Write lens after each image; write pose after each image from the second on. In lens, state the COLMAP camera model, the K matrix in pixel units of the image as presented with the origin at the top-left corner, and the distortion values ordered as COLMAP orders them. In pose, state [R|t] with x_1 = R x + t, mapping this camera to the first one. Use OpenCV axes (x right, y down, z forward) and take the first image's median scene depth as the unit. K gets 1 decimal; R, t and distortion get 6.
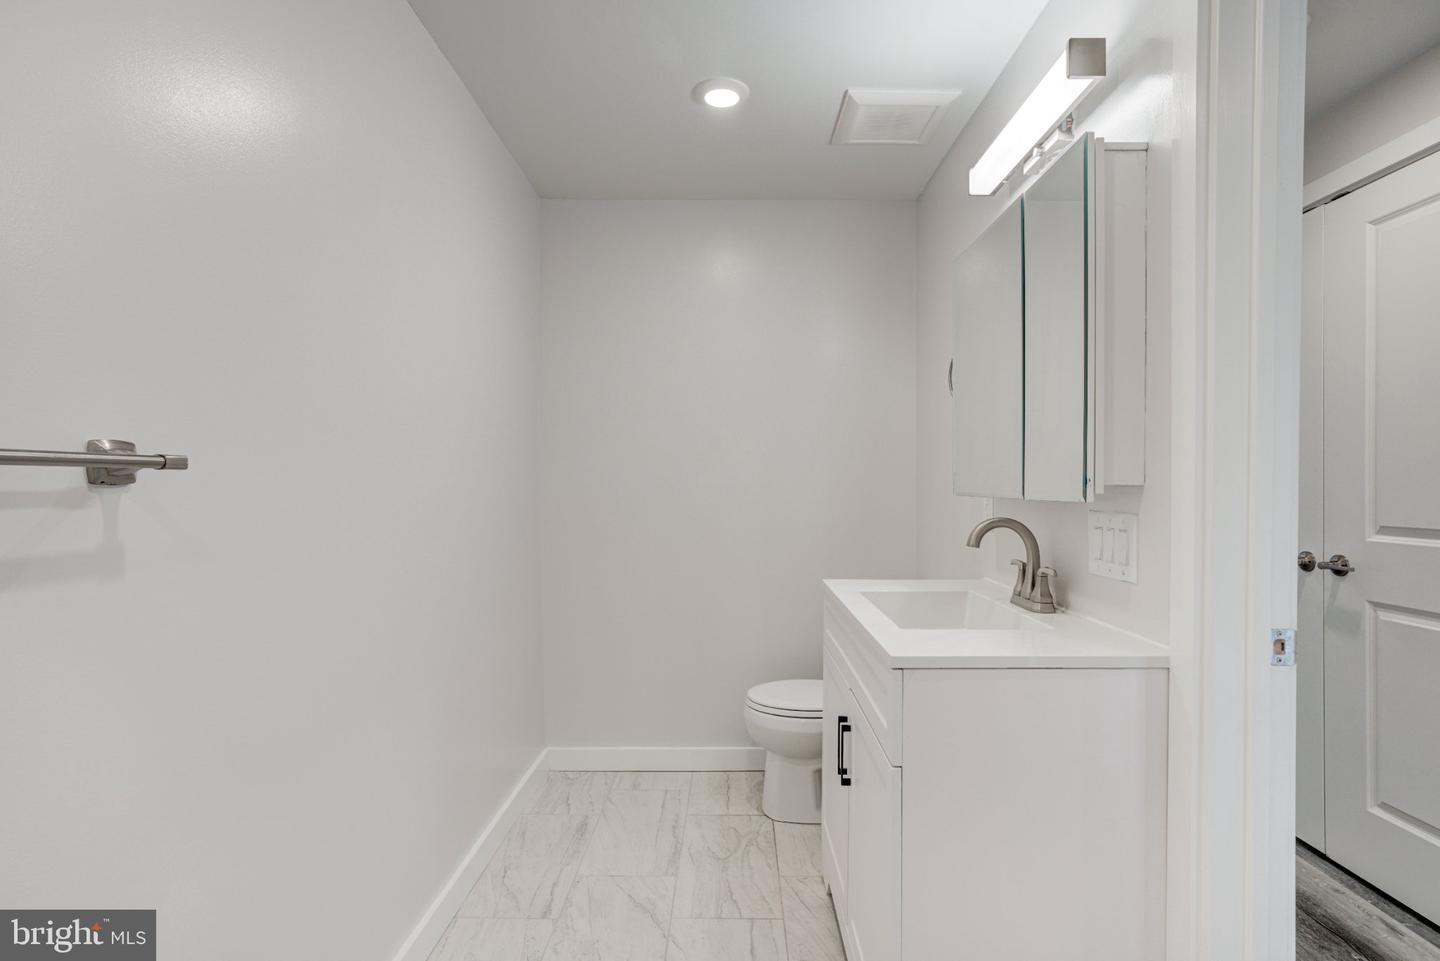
lens RADIAL K [[729.6, 0, 744.0], [0, 729.6, 482.7], [0, 0, 1]] dist [-0.039531, 0.030839]
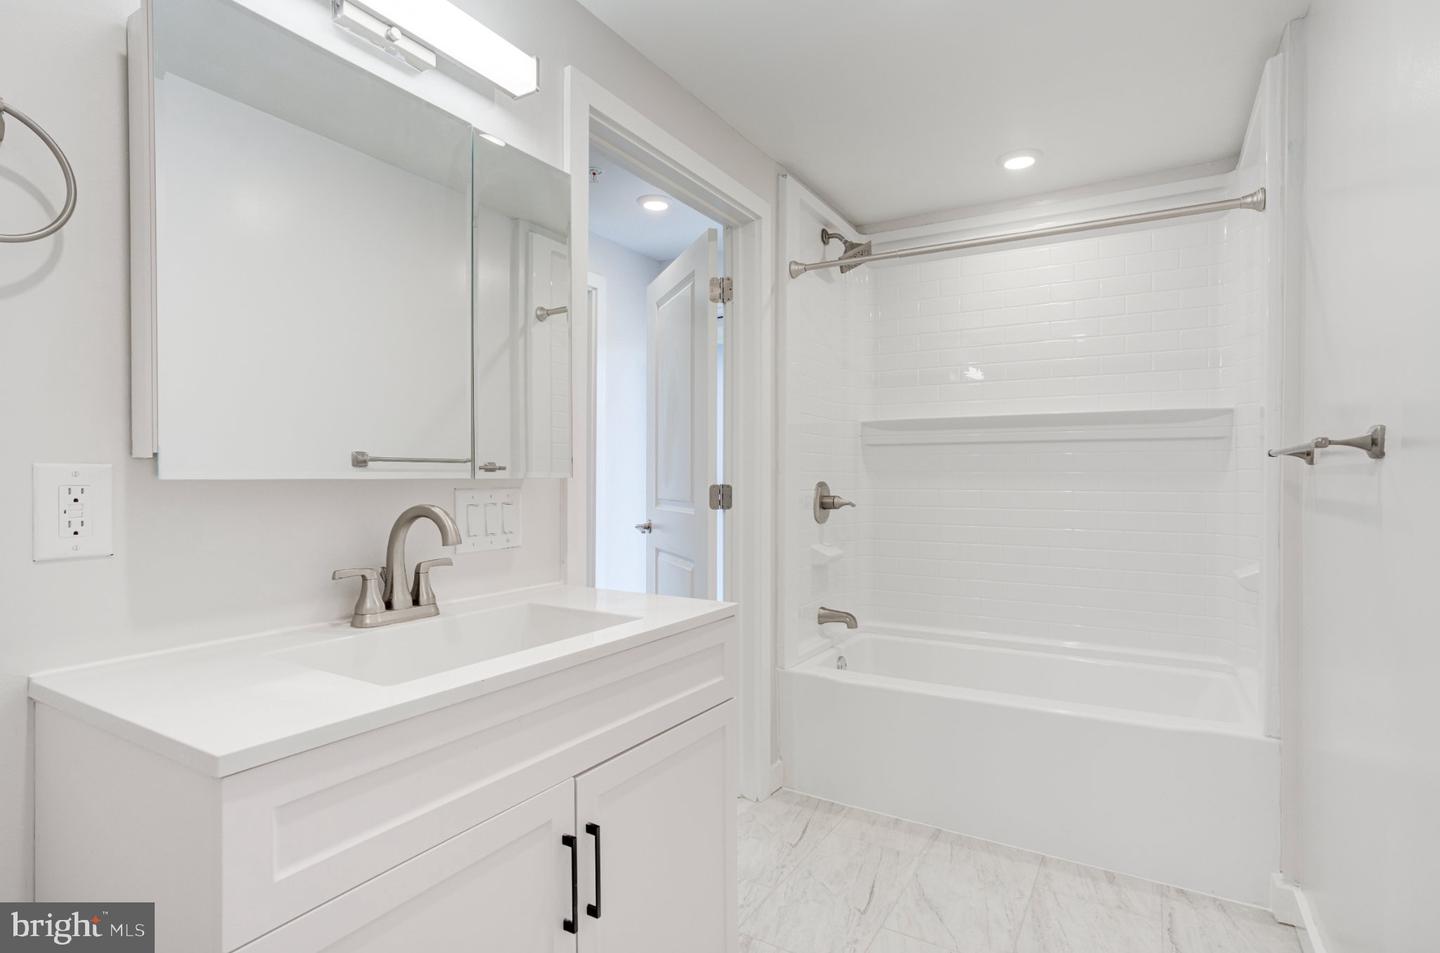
lens RADIAL K [[717.1, 0, 728.9], [0, 717.1, 477.7], [0, 0, 1]] dist [-0.047742, 0.023011]
pose [[-0.850967, -0.006805, 0.525175, -0.366423], [-0.003990, 0.999971, 0.006493, 0.016659], [-0.525204, 0.003430, -0.850969, 1.775384]]
